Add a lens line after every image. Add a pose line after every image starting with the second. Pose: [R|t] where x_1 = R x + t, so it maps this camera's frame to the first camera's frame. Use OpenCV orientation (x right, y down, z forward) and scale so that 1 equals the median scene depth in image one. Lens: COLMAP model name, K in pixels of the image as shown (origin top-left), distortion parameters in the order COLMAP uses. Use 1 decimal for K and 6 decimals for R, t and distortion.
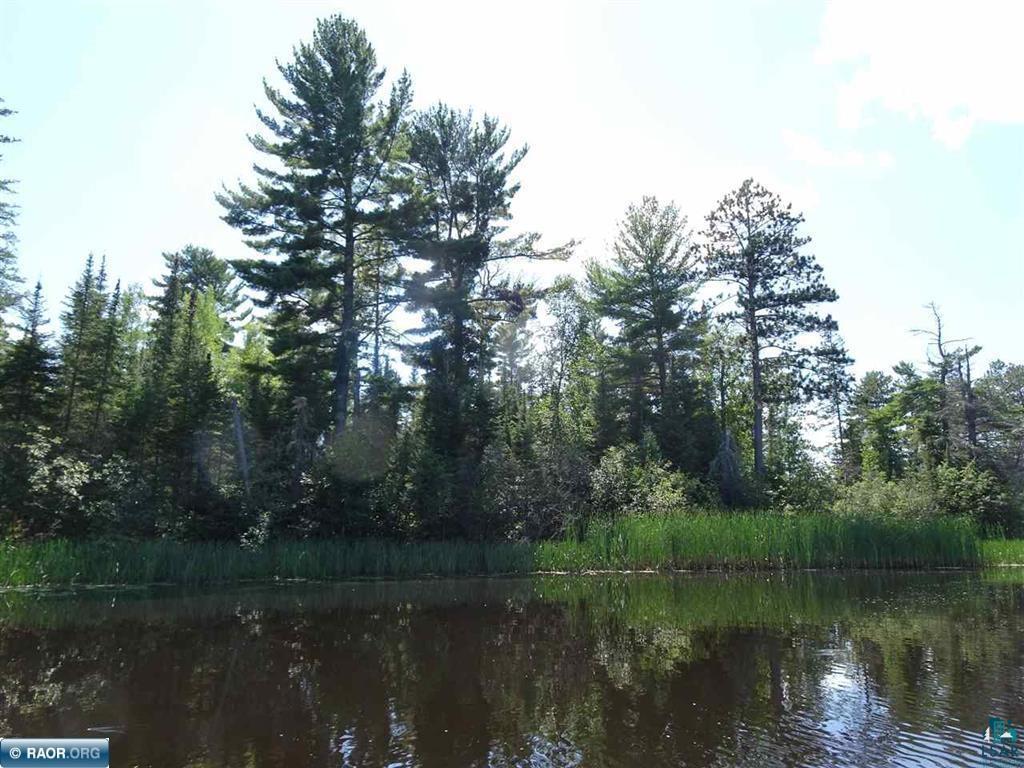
lens RADIAL K [[734.0, 0, 515.1], [0, 734.0, 385.7], [0, 0, 1]] dist [0.005399, 0.002032]
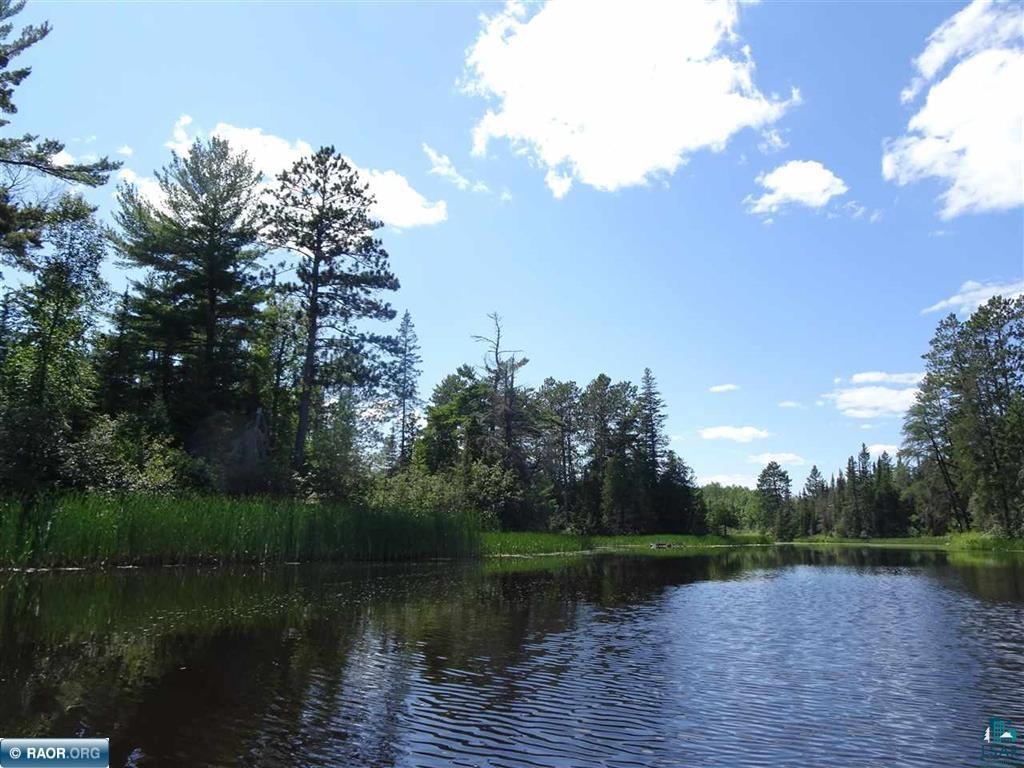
lens RADIAL K [[734.0, 0, 515.1], [0, 734.0, 385.7], [0, 0, 1]] dist [0.005399, 0.002032]
pose [[0.863656, 0.108069, 0.492361, 0.094919], [-0.114279, 0.993293, -0.017563, 0.011050], [-0.490957, -0.041098, 0.870214, 0.053503]]
